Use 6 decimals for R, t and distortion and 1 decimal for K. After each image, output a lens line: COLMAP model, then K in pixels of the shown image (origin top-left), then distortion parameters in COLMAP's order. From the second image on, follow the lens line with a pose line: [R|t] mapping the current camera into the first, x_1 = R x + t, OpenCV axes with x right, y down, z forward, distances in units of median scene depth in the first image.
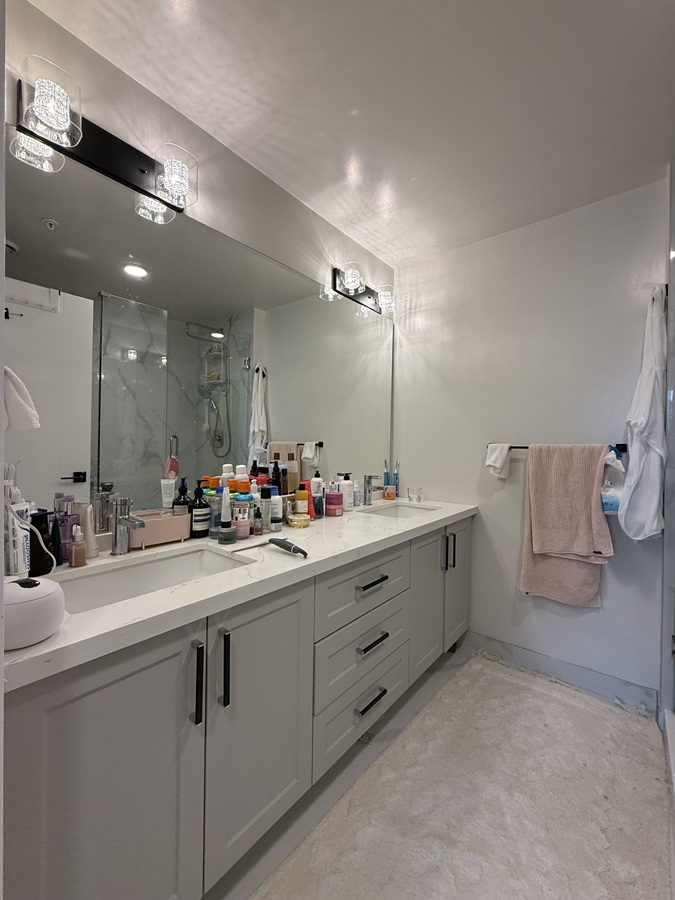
lens RADIAL K [[366.1, 0, 335.8], [0, 366.1, 445.2], [0, 0, 1]] dist [-0.000248, -0.000001]
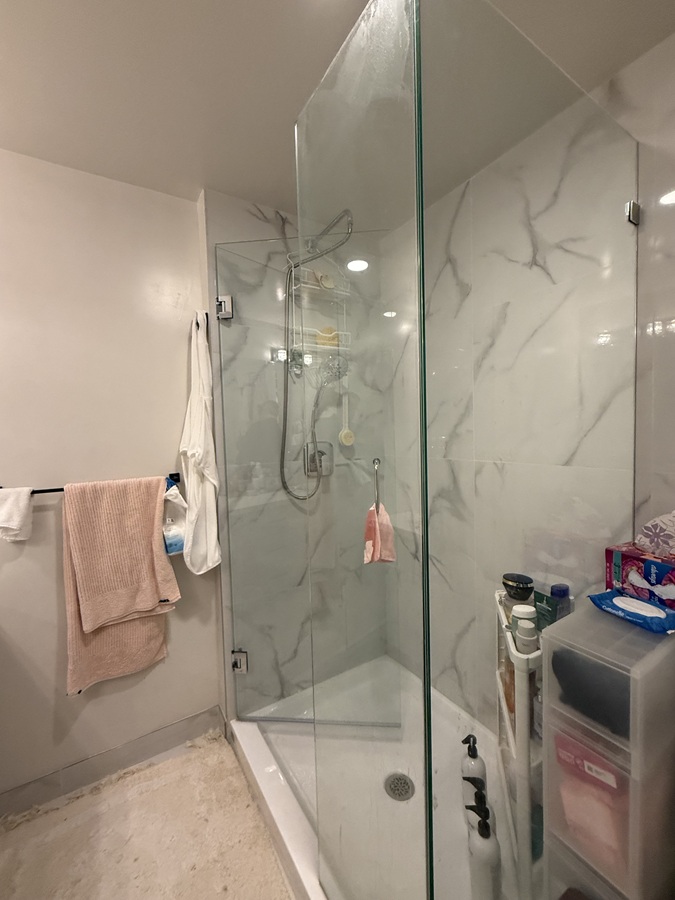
lens RADIAL K [[366.1, 0, 334.2], [0, 366.1, 451.6], [0, 0, 1]] dist [-0.000248, -0.000001]
pose [[0.317772, -0.071874, 0.945439, 0.041966], [0.035697, 0.997323, 0.063820, -0.105804], [-0.947495, 0.013469, 0.319487, 0.332249]]
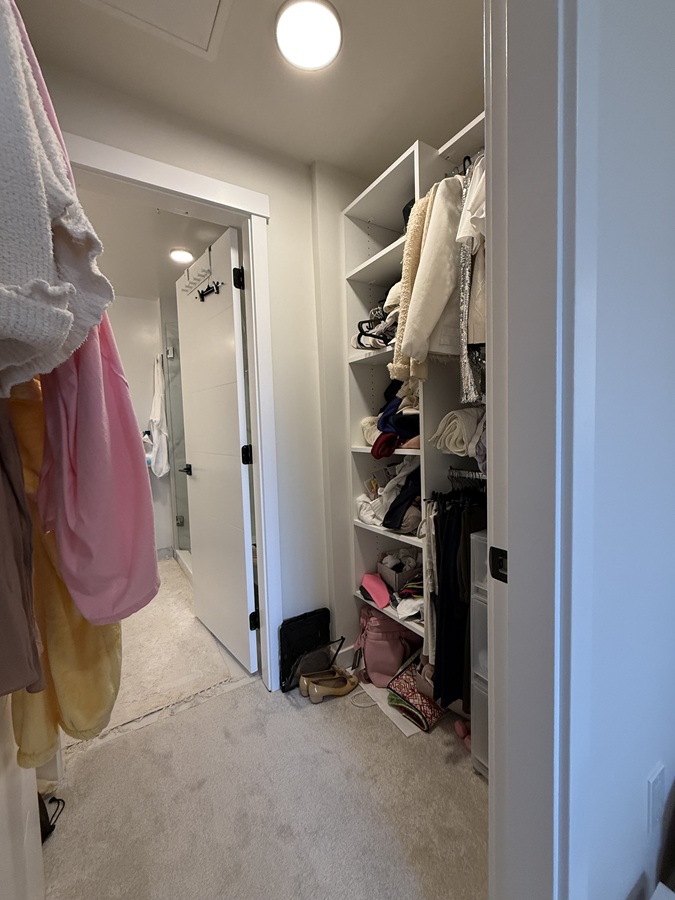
lens RADIAL K [[366.1, 0, 340.0], [0, 366.1, 446.5], [0, 0, 1]] dist [-0.000248, -0.000001]
pose [[0.306788, -0.084597, 0.948011, -0.767879], [0.039240, 0.996319, 0.076210, -0.029621], [-0.950969, 0.013820, 0.308979, -0.577450]]
